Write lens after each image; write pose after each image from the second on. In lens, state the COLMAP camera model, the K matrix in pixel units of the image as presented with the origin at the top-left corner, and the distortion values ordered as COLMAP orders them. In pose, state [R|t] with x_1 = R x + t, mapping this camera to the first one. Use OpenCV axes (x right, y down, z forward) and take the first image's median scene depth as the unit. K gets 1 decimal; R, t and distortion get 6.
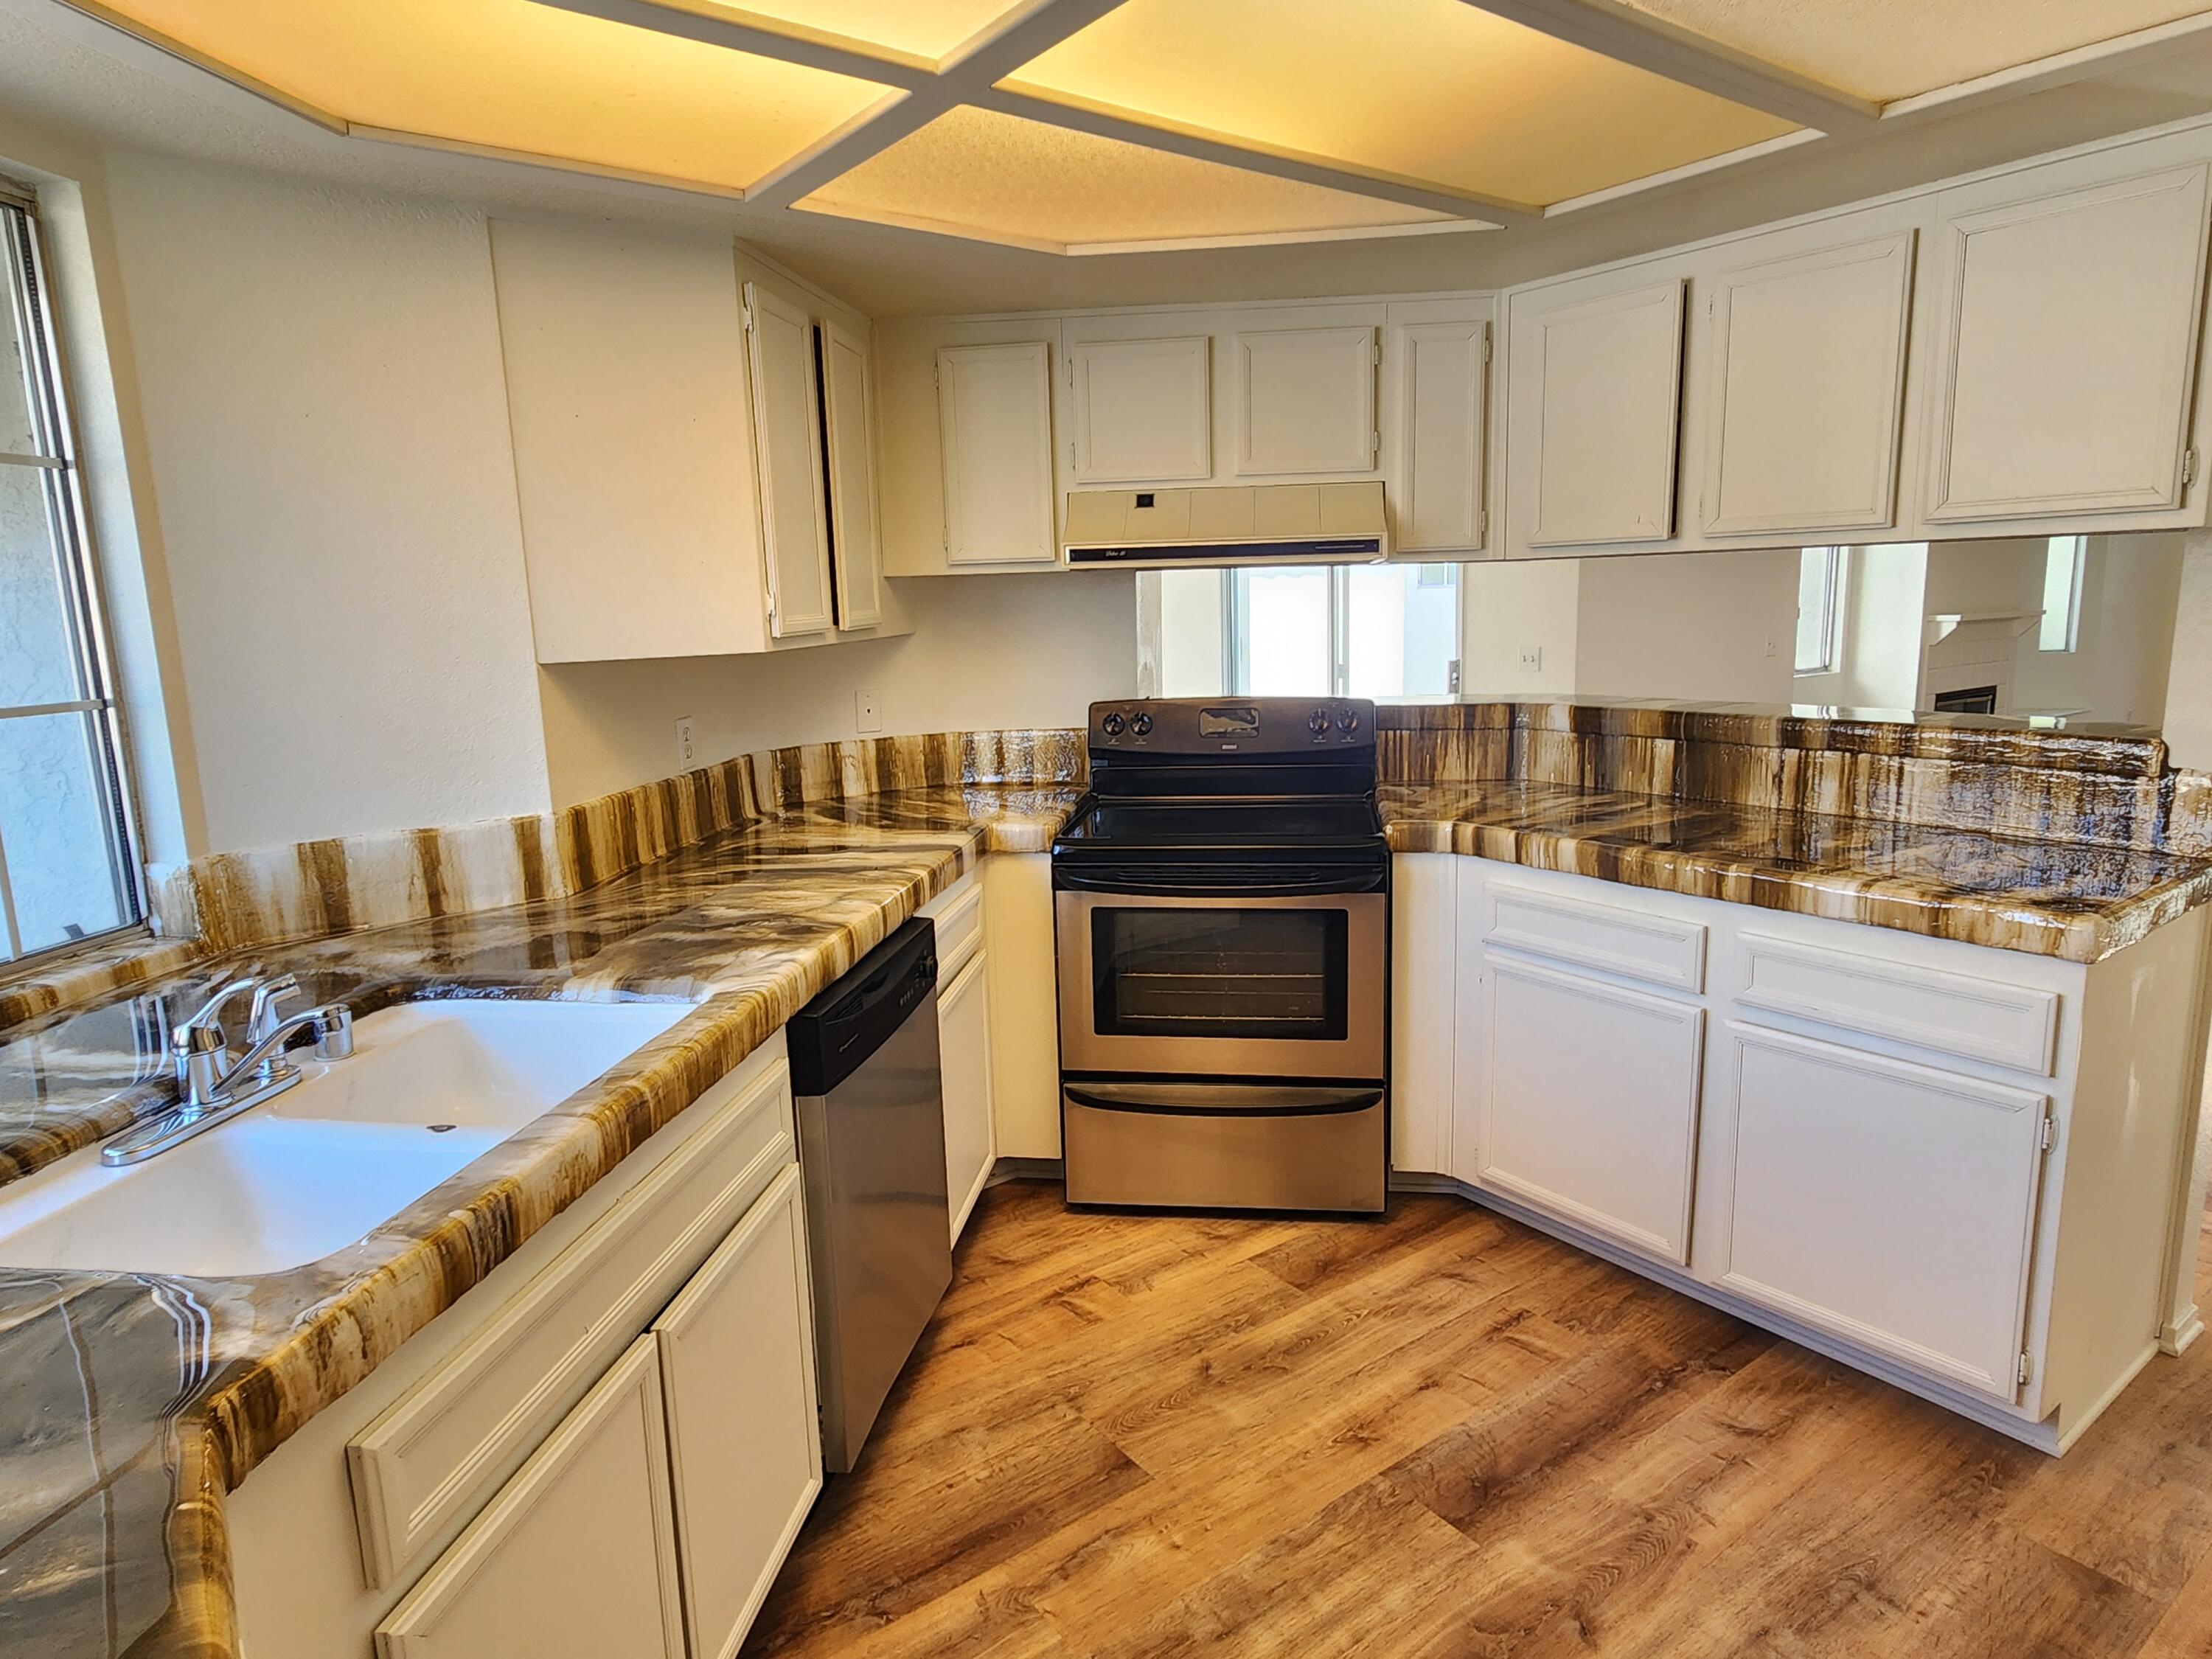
lens RADIAL K [[1300.2, 0, 1103.5], [0, 1300.2, 825.9], [0, 0, 1]] dist [0.006388, 0.000485]
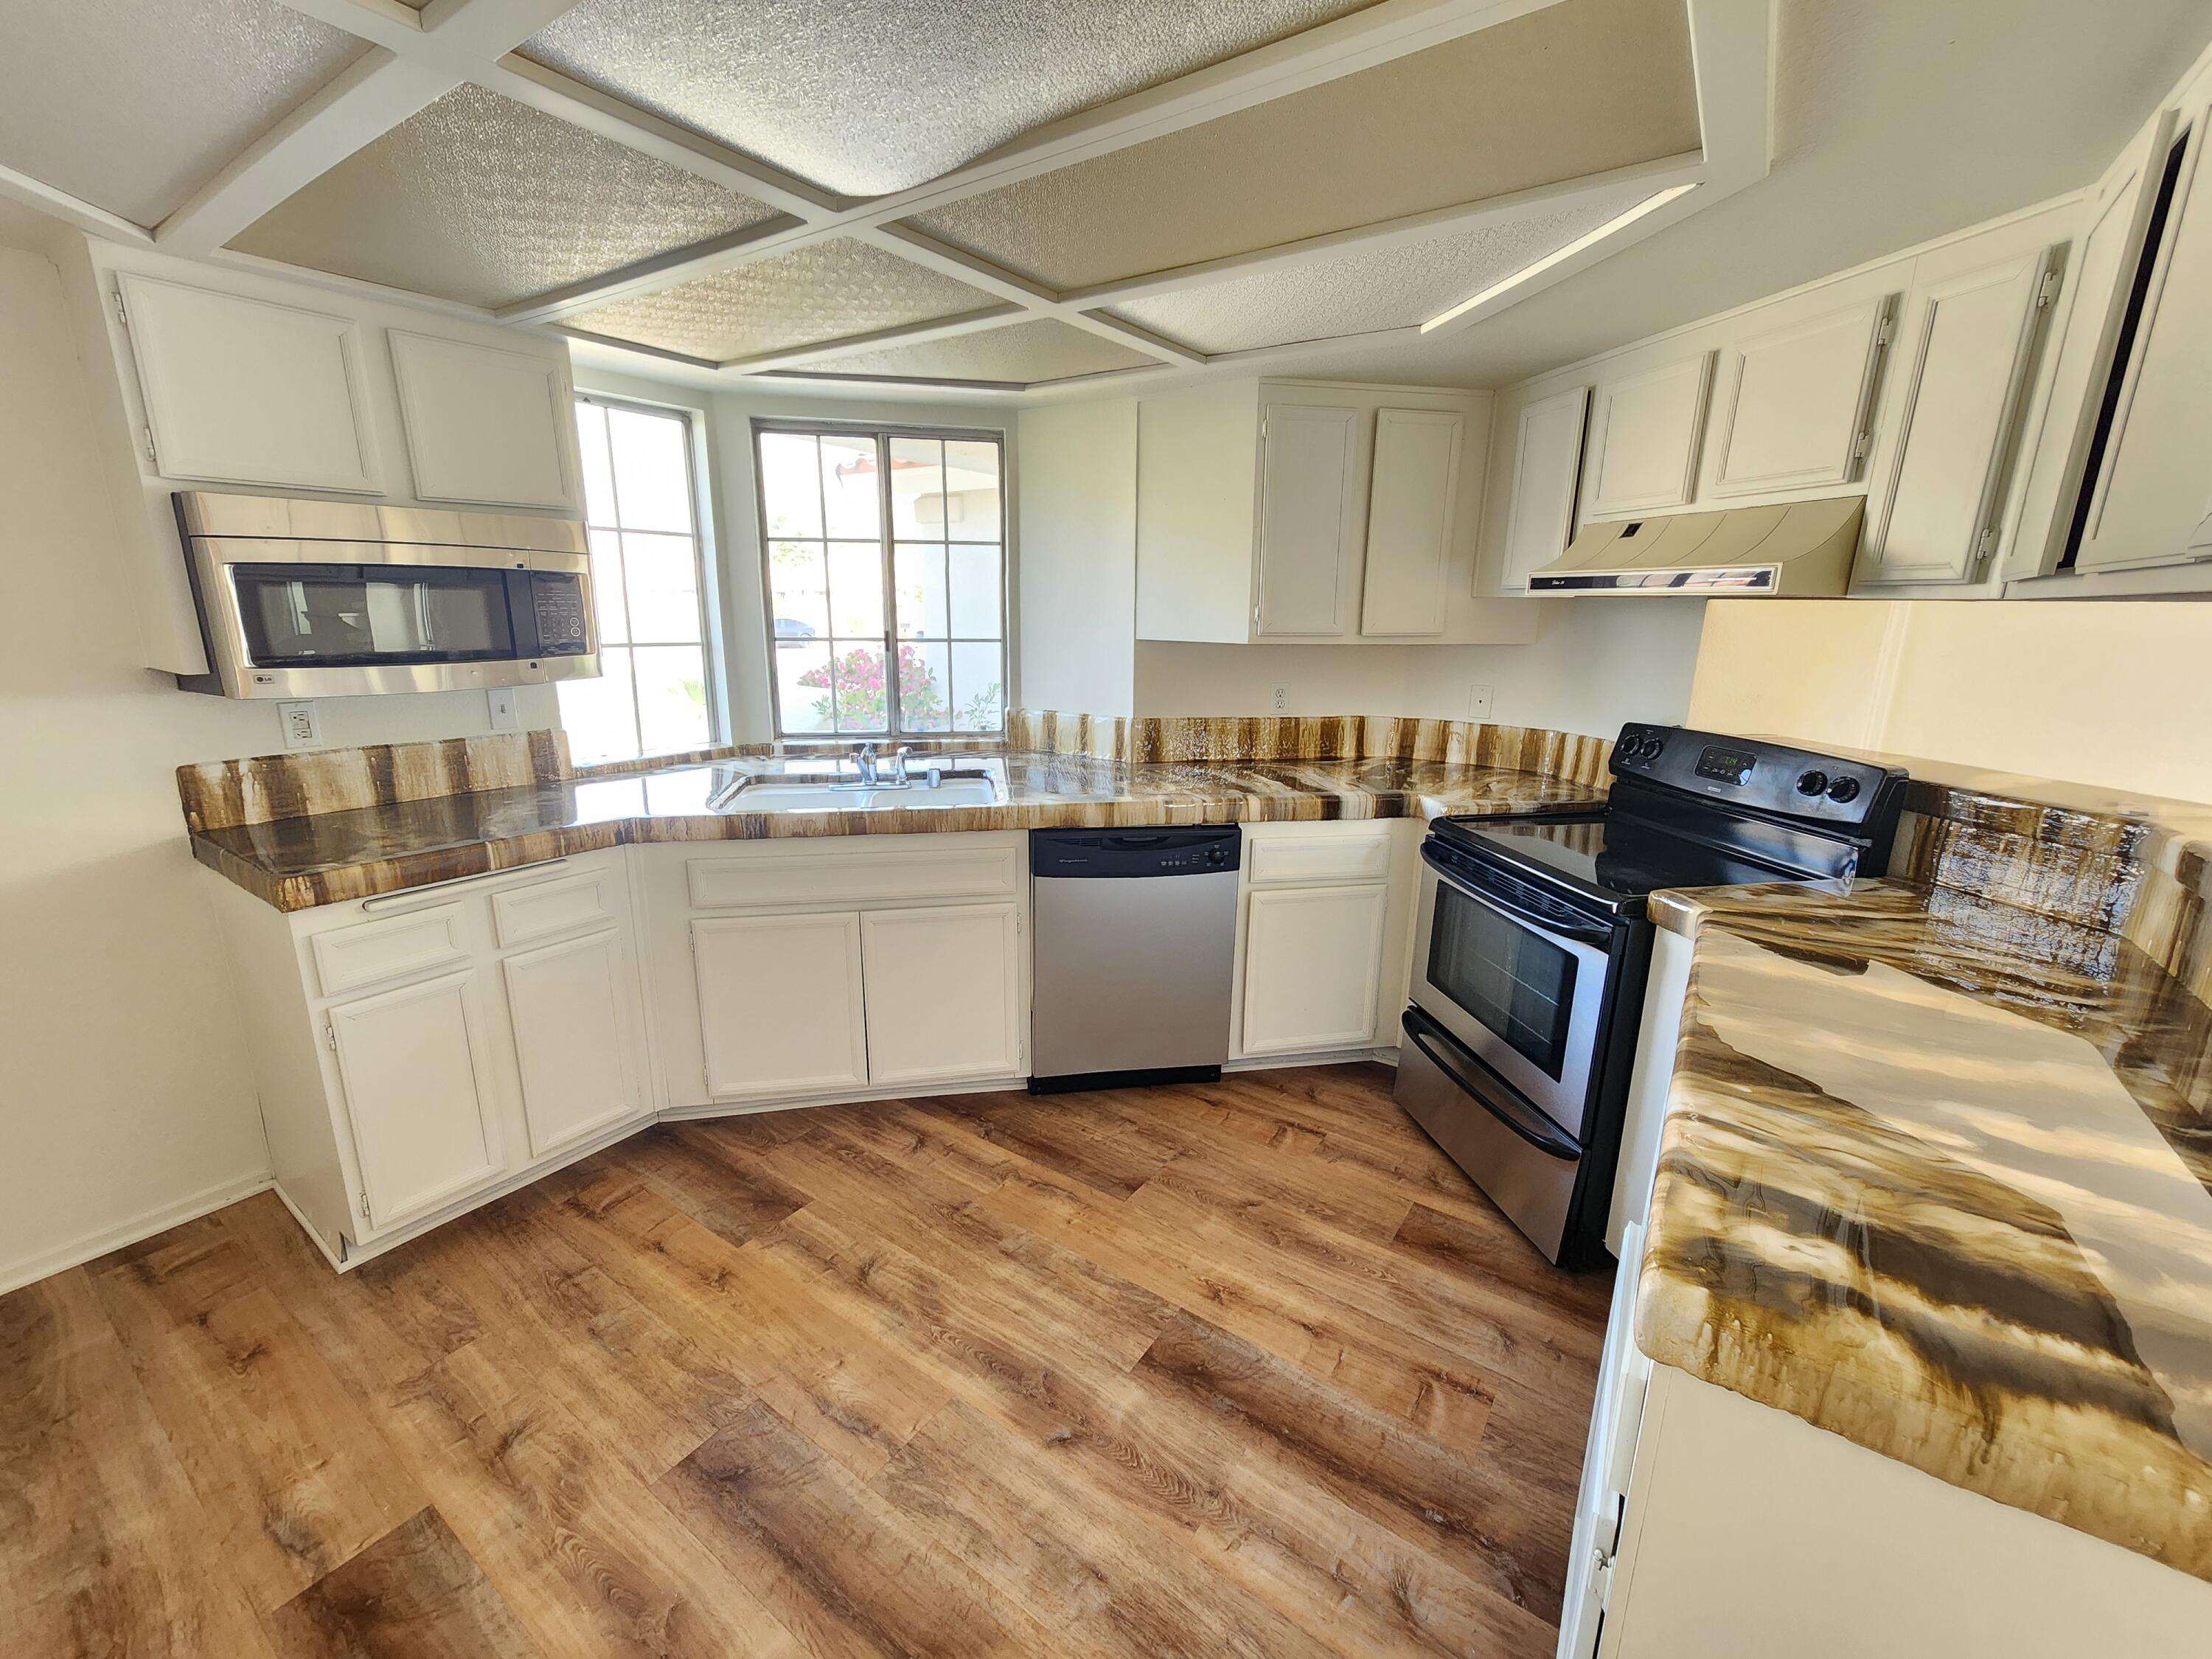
lens RADIAL K [[903.0, 0, 1103.3], [0, 903.0, 823.7], [0, 0, 1]] dist [0.003716, 0.000161]
pose [[0.319935, 0.259443, -0.911225, 0.748208], [-0.189597, 0.959854, 0.206720, -0.117574], [0.928275, 0.106629, 0.356280, 0.469180]]
